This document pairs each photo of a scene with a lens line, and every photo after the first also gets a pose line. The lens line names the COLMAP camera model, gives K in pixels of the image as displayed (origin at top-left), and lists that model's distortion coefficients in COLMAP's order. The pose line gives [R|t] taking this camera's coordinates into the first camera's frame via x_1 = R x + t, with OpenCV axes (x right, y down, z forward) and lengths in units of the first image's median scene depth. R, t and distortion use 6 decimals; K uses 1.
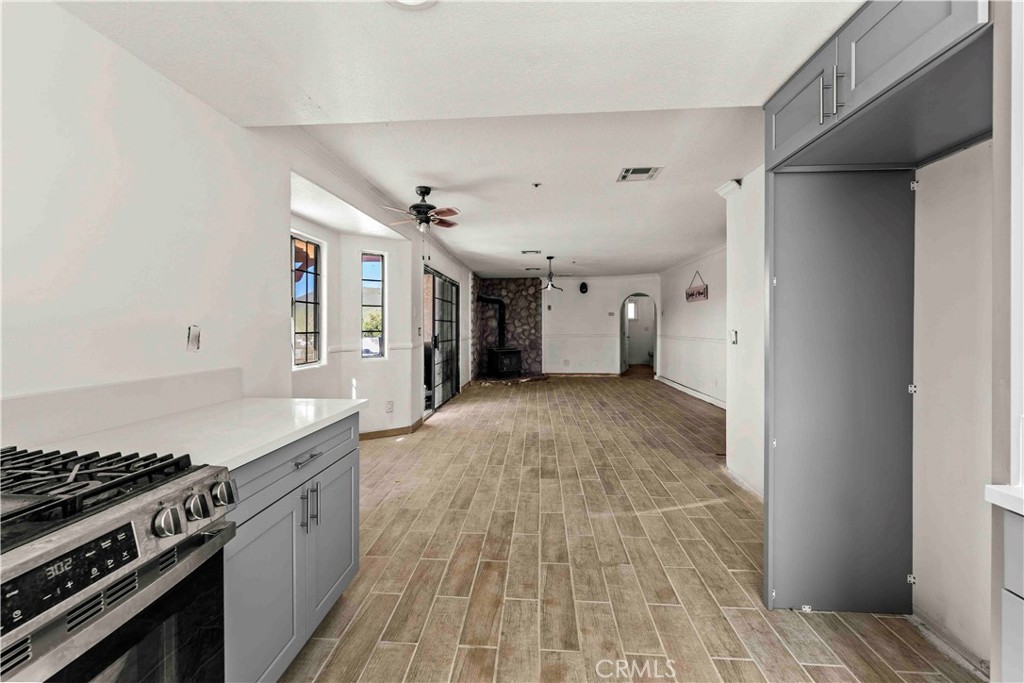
lens RADIAL K [[422.3, 0, 507.0], [0, 422.3, 329.9], [0, 0, 1]] dist [0.003093, -0.002845]
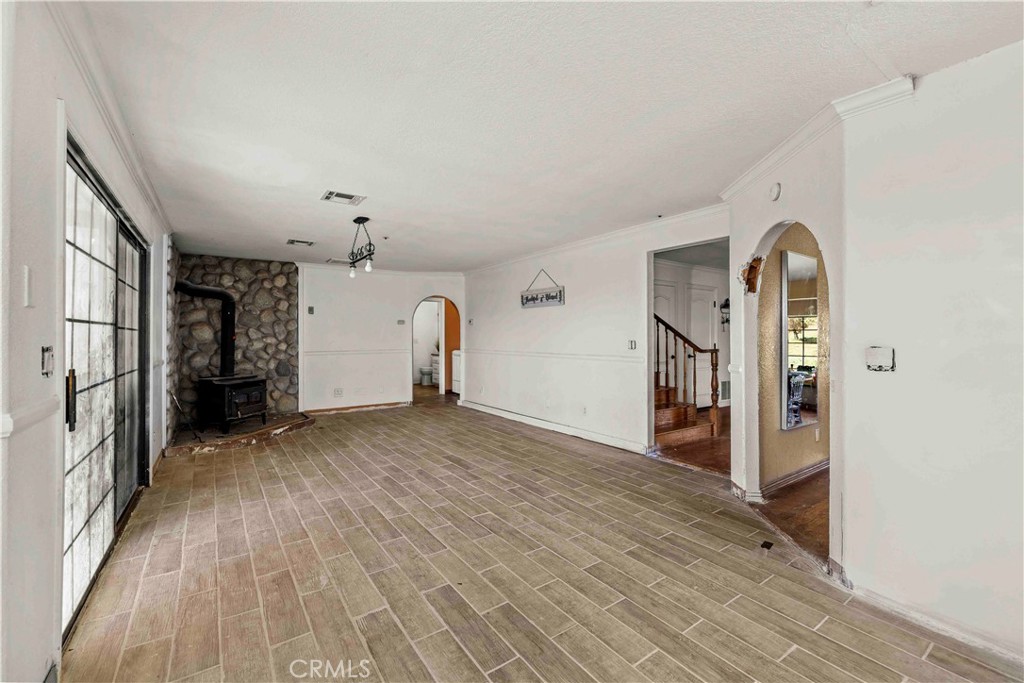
lens RADIAL K [[422.3, 0, 507.0], [0, 422.3, 329.9], [0, 0, 1]] dist [0.003093, -0.002845]
pose [[0.778142, 0.010554, 0.627999, -0.074230], [0.007127, 0.999646, -0.025631, -0.003206], [-0.628047, 0.024420, 0.777792, 0.302838]]
